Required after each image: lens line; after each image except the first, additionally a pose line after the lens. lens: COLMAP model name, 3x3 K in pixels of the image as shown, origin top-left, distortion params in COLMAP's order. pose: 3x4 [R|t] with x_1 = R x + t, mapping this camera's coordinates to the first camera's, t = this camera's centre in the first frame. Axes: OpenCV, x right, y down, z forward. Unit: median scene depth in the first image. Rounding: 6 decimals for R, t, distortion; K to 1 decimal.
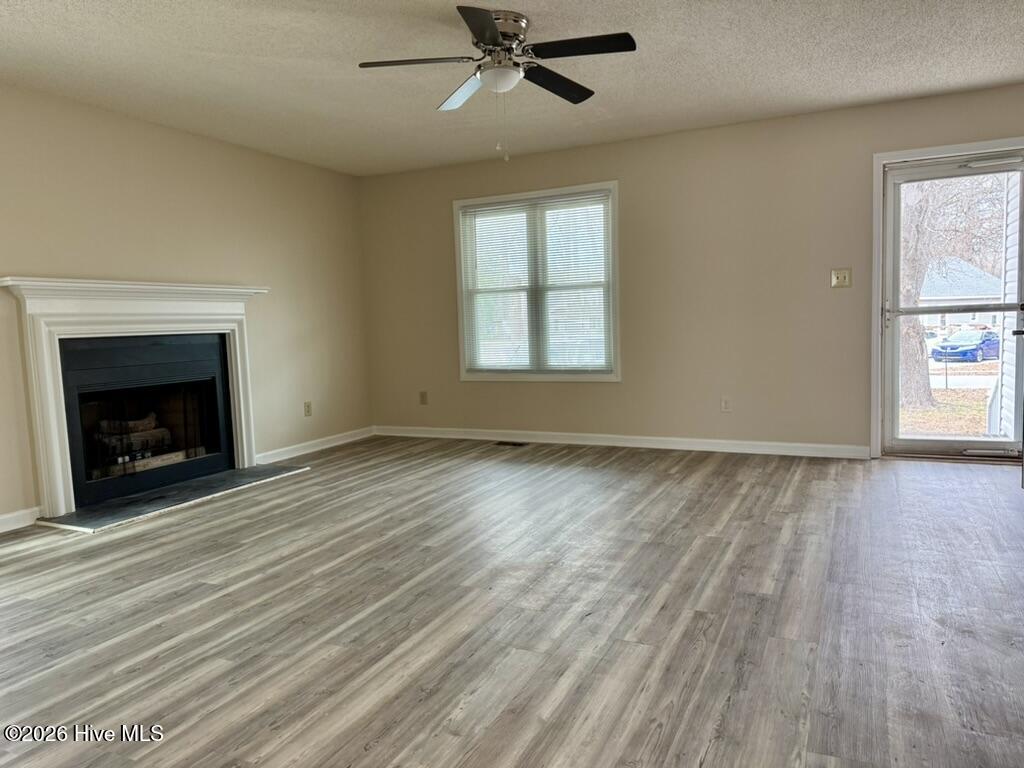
lens RADIAL K [[722.2, 0, 519.0], [0, 722.2, 365.1], [0, 0, 1]] dist [0.073965, -0.093017]
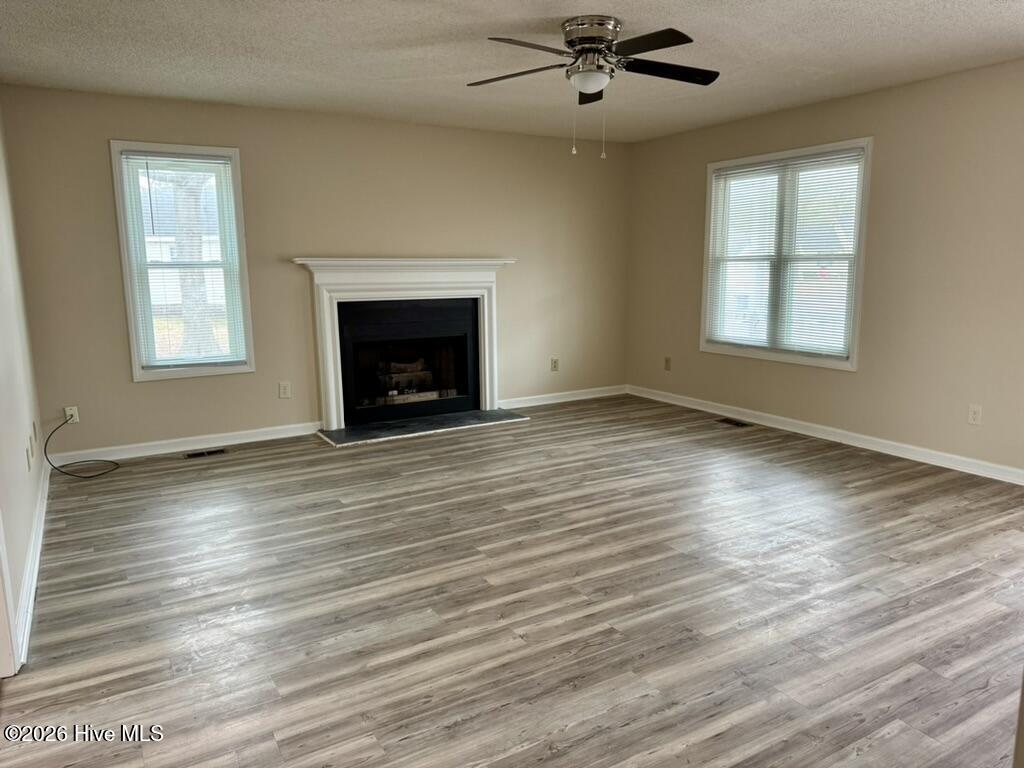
lens RADIAL K [[722.2, 0, 520.8], [0, 722.2, 376.2], [0, 0, 1]] dist [0.073965, -0.093017]
pose [[0.828025, 0.111660, -0.549461, 0.415869], [-0.051670, 0.990996, 0.123522, -0.084615], [0.558306, -0.073889, 0.826338, 0.066393]]
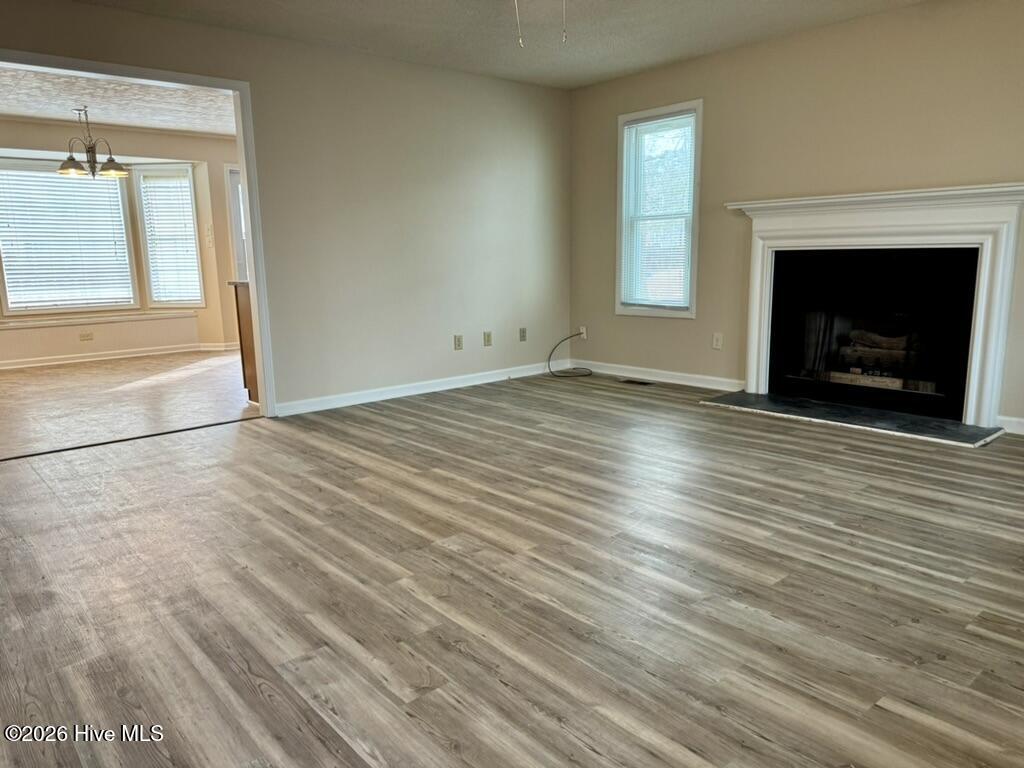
lens RADIAL K [[722.2, 0, 510.5], [0, 722.2, 384.5], [0, 0, 1]] dist [0.073965, -0.093017]
pose [[-0.408432, 0.202330, -0.890082, 0.664537], [-0.025533, 0.972210, 0.232716, -0.090938], [0.912432, 0.117775, -0.391915, 1.118567]]
